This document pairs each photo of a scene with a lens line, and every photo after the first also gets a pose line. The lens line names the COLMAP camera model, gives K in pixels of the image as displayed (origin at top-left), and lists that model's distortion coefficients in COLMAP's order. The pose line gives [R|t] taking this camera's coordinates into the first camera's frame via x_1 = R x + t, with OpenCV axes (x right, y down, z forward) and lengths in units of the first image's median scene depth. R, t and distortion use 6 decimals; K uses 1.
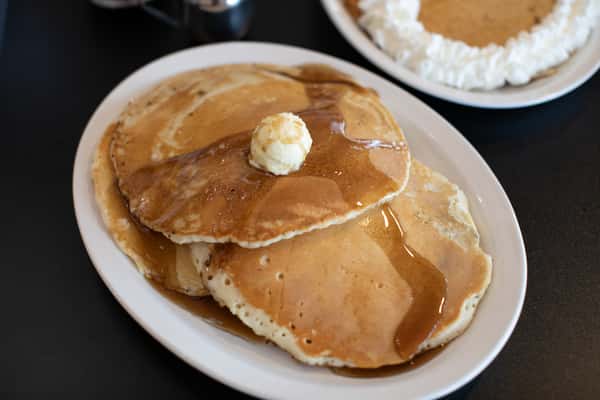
lens RADIAL K [[927.0, 0, 300.0], [0, 927.0, 200.0], [0, 0, 1]] dist [-0.195448, 0.105866]
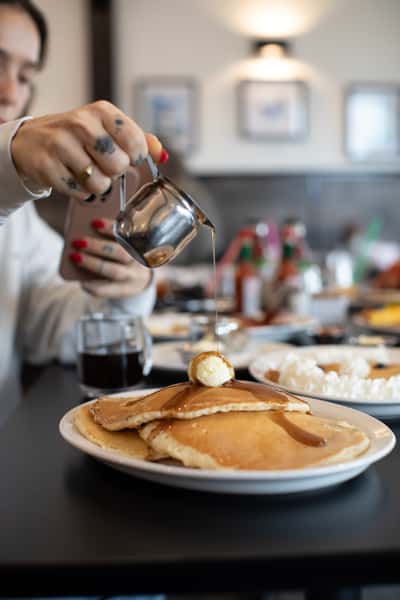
lens RADIAL K [[927.0, 0, 200.0], [0, 927.0, 300.0], [0, 0, 1]] dist [-0.195448, 0.105866]
pose [[0.996084, -0.005704, -0.088228, 0.089194], [-0.056847, 0.722971, -0.688535, 0.863762], [0.067714, 0.690855, 0.719816, -0.099304]]
